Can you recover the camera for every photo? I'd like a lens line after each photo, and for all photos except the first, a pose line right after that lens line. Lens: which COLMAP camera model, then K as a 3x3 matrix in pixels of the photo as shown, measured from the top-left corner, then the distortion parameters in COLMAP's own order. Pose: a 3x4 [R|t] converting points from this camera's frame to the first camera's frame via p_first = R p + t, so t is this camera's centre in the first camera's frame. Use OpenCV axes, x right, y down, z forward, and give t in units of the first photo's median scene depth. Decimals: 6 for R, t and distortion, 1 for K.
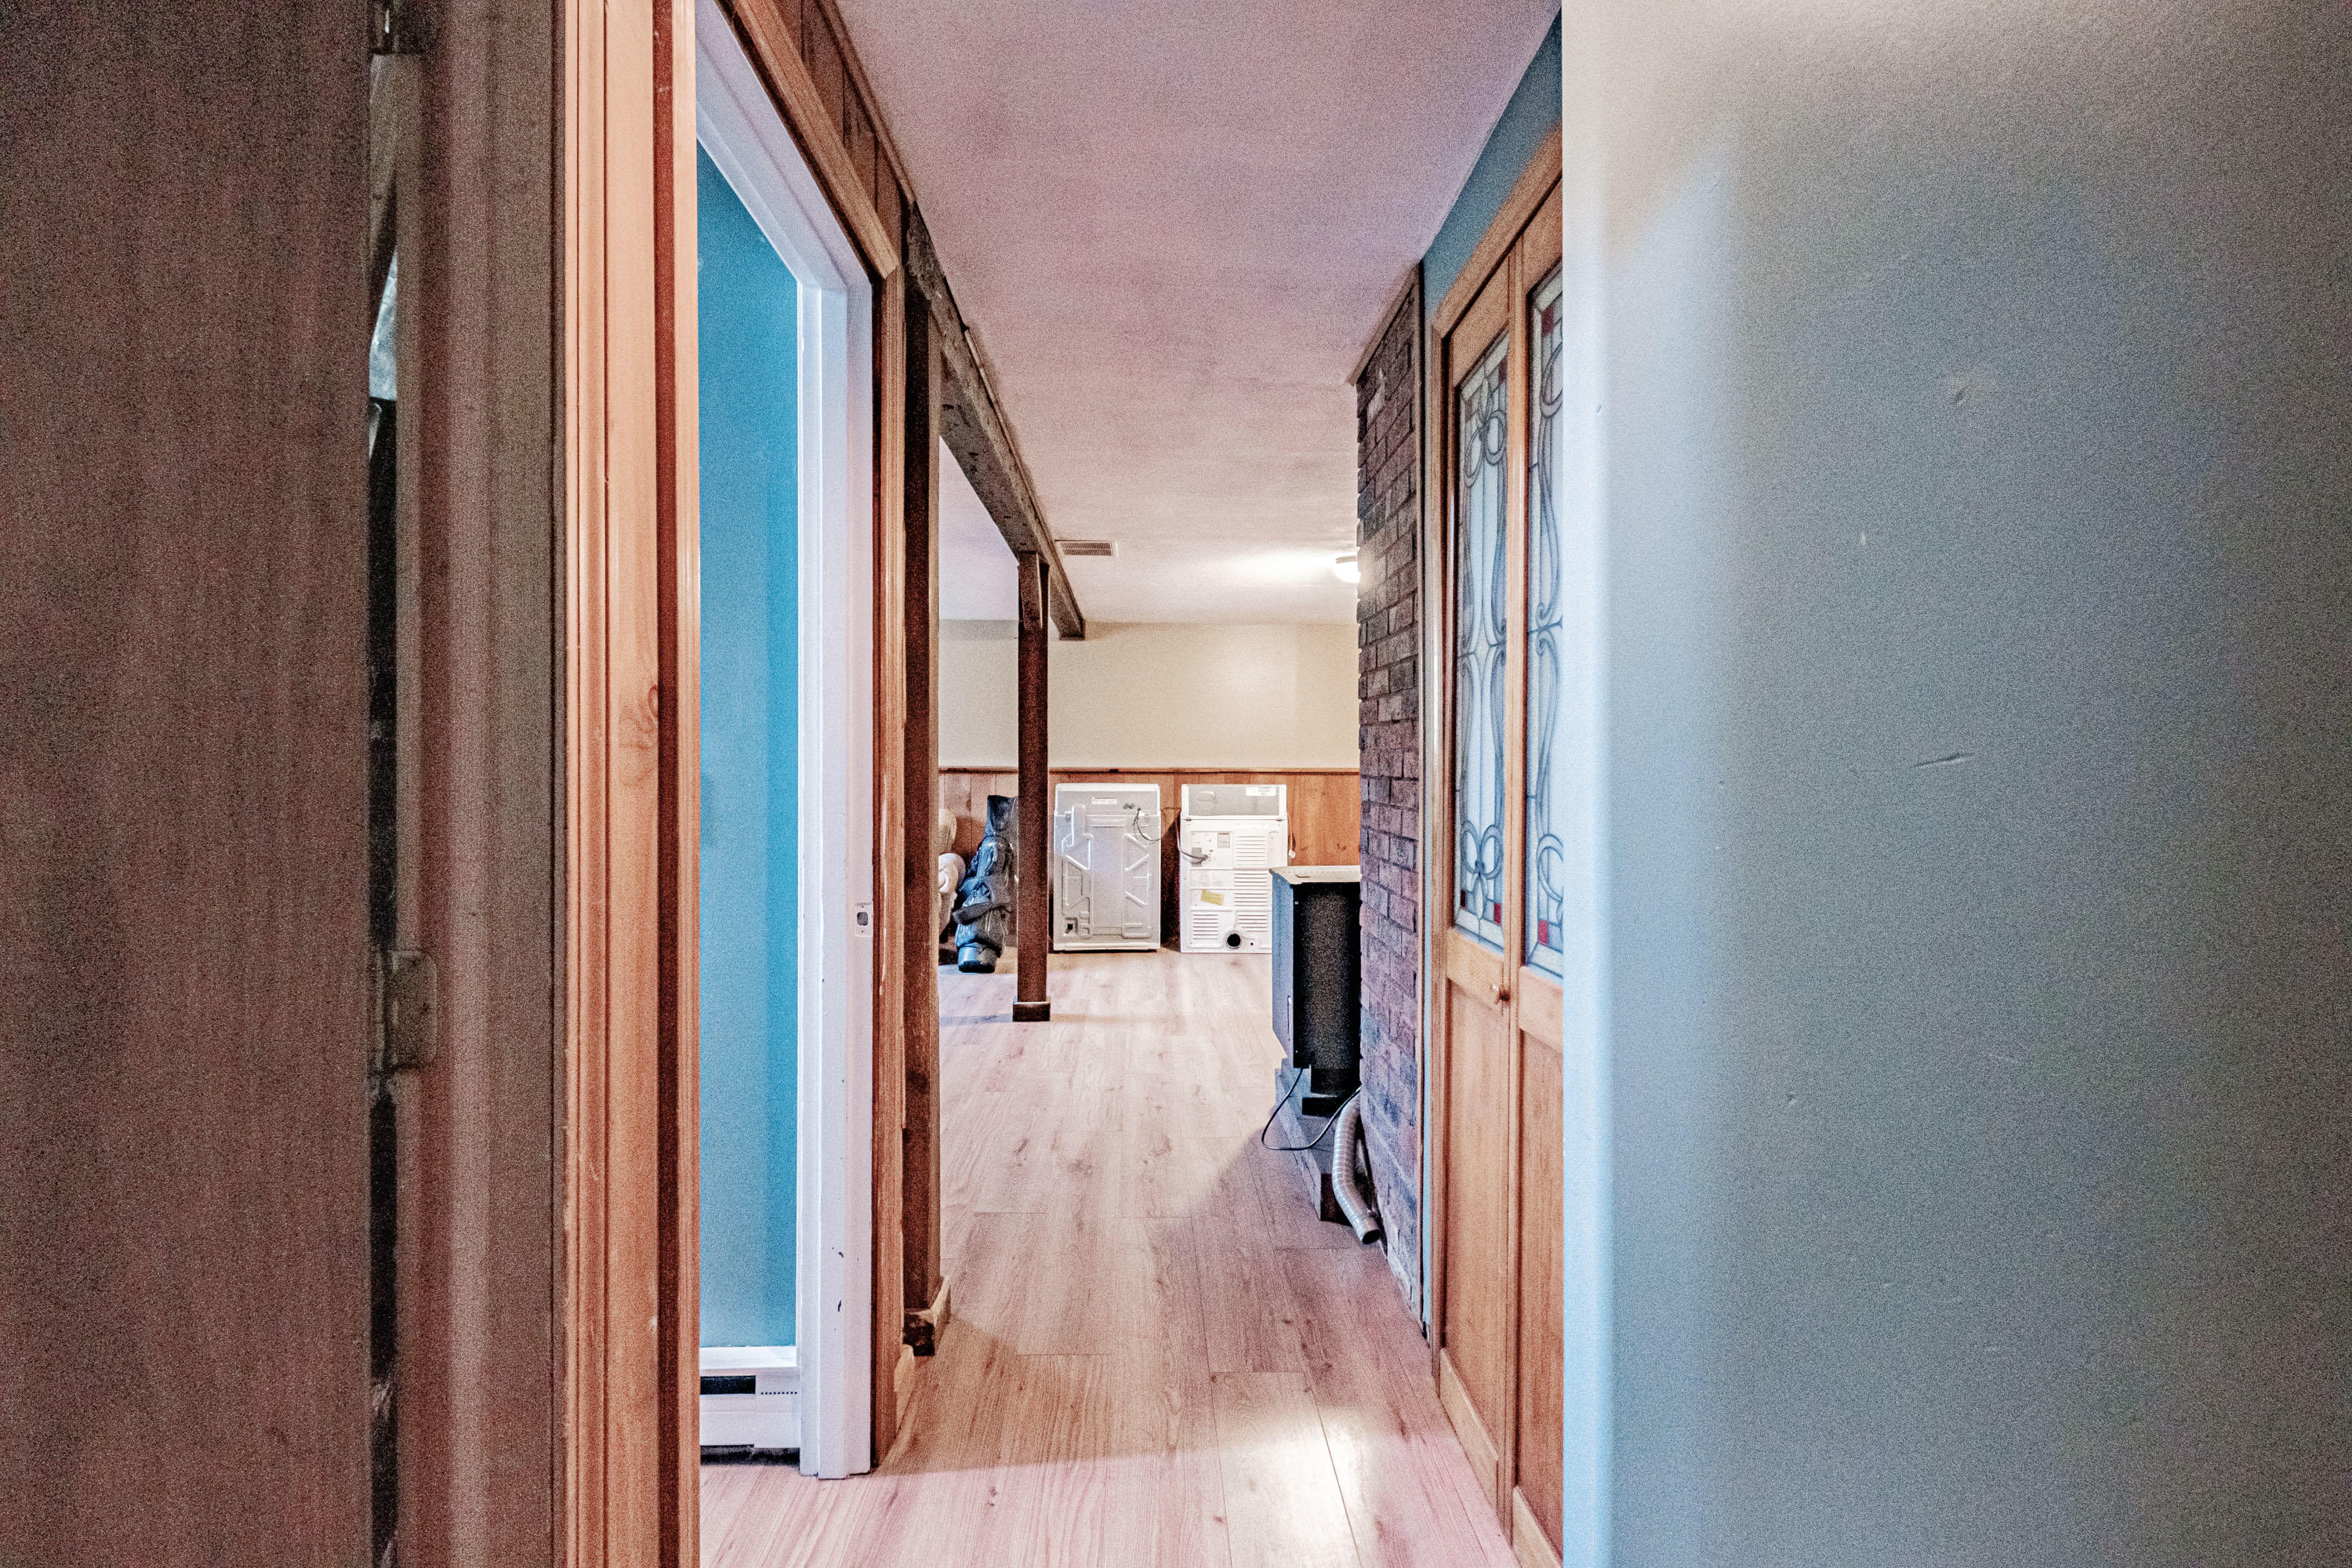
lens RADIAL K [[944.5, 0, 1173.7], [0, 944.5, 785.5], [0, 0, 1]] dist [-0.000827, -0.000030]
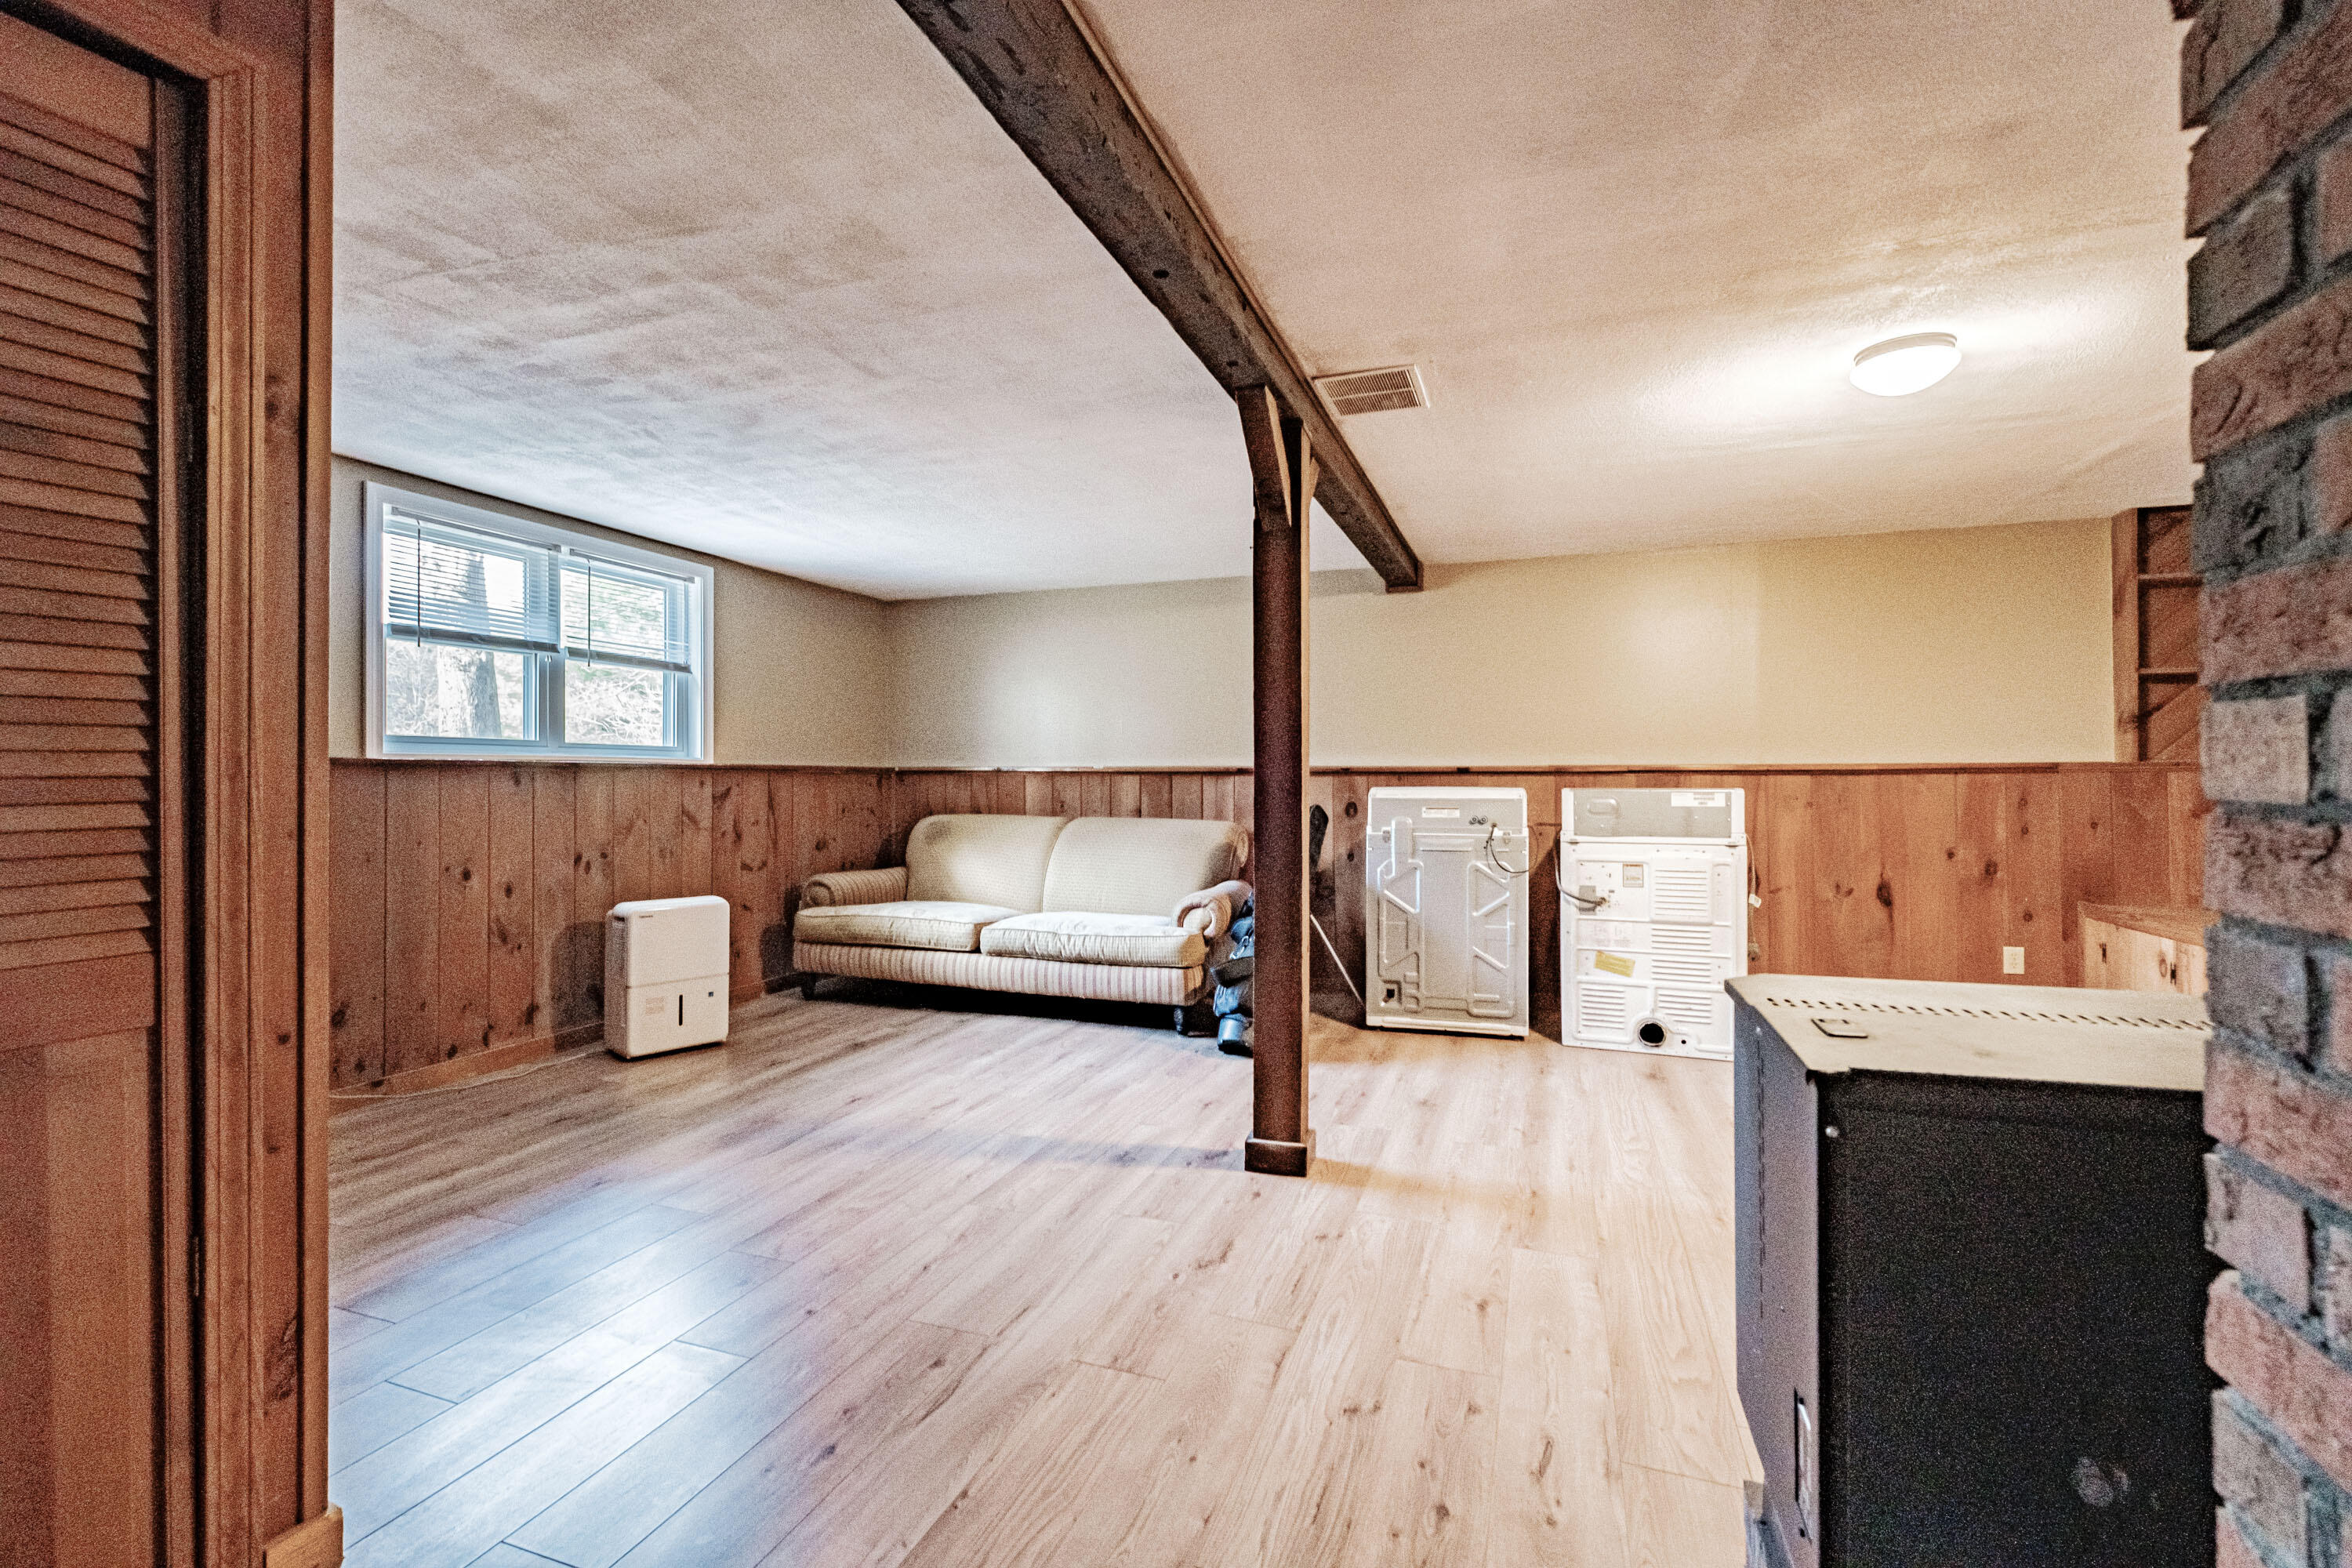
lens RADIAL K [[1099.1, 0, 1117.8], [0, 1099.1, 773.7], [0, 0, 1]] dist [-0.000850, -0.001603]
pose [[0.923666, -0.004035, -0.383176, 0.018581], [-0.003213, 0.999828, -0.018275, 0.004186], [0.383184, 0.018112, 0.923494, 0.208664]]
